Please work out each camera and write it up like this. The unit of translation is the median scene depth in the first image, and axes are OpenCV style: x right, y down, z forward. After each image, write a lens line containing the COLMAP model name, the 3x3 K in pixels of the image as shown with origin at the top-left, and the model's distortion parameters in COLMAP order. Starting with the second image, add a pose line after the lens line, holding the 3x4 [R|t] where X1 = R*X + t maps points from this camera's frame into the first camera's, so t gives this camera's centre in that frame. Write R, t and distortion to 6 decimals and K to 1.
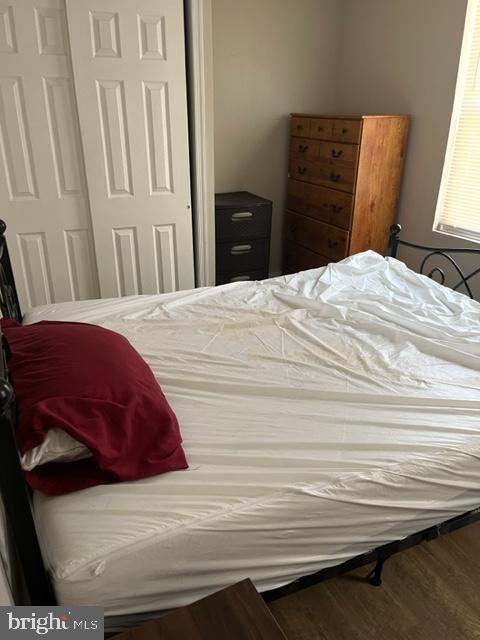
lens RADIAL K [[483.6, 0, 239.3], [0, 483.6, 319.3], [0, 0, 1]] dist [-0.009587, -0.038352]
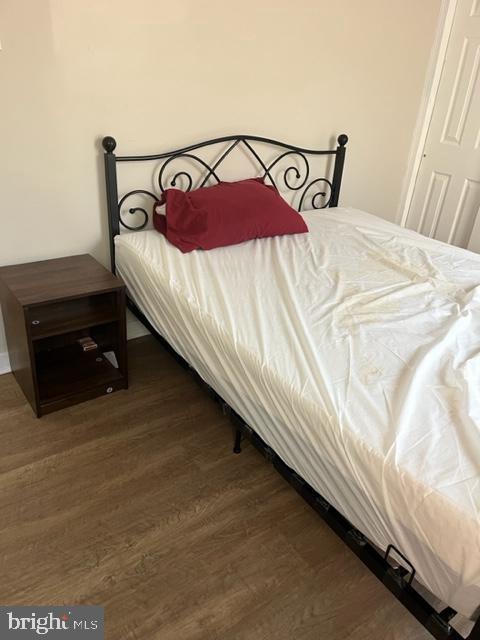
lens RADIAL K [[483.6, 0, 236.0], [0, 483.6, 319.8], [0, 0, 1]] dist [-0.009587, -0.038352]
pose [[0.154762, 0.457028, -0.875885, 0.704020], [-0.423008, 0.831844, 0.359306, -0.093795], [0.892812, 0.314900, 0.322064, 0.295386]]
